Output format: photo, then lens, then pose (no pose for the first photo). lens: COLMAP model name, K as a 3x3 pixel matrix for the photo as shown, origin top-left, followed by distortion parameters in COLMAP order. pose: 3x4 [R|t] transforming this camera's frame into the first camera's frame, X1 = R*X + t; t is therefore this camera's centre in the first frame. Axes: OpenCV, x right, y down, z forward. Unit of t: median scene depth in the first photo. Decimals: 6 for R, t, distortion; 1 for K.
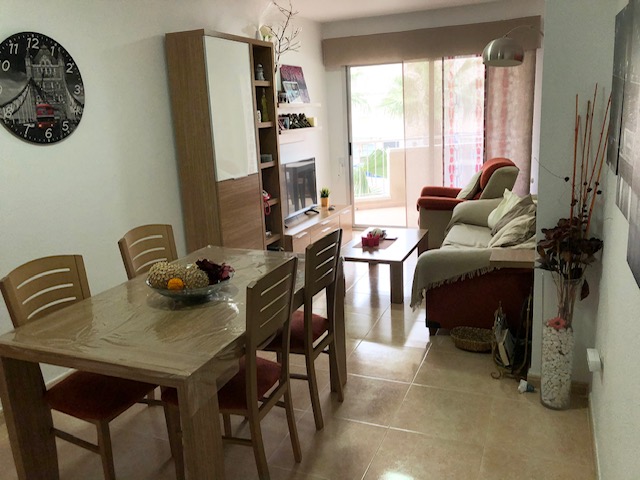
lens RADIAL K [[536.0, 0, 323.5], [0, 536.0, 236.1], [0, 0, 1]] dist [0.000296, -0.000088]
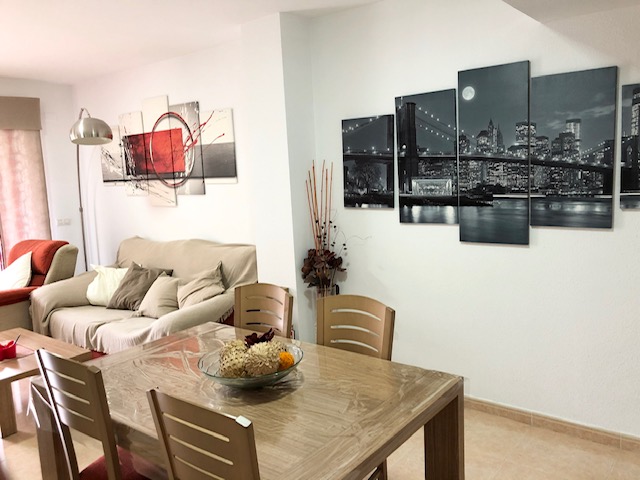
lens RADIAL K [[536.0, 0, 323.9], [0, 536.0, 240.9], [0, 0, 1]] dist [0.000296, -0.000088]
pose [[0.255034, -0.100048, 0.961742, -0.439238], [0.255758, 0.966188, 0.032689, -0.042791], [-0.932494, 0.237636, 0.271999, 0.268649]]
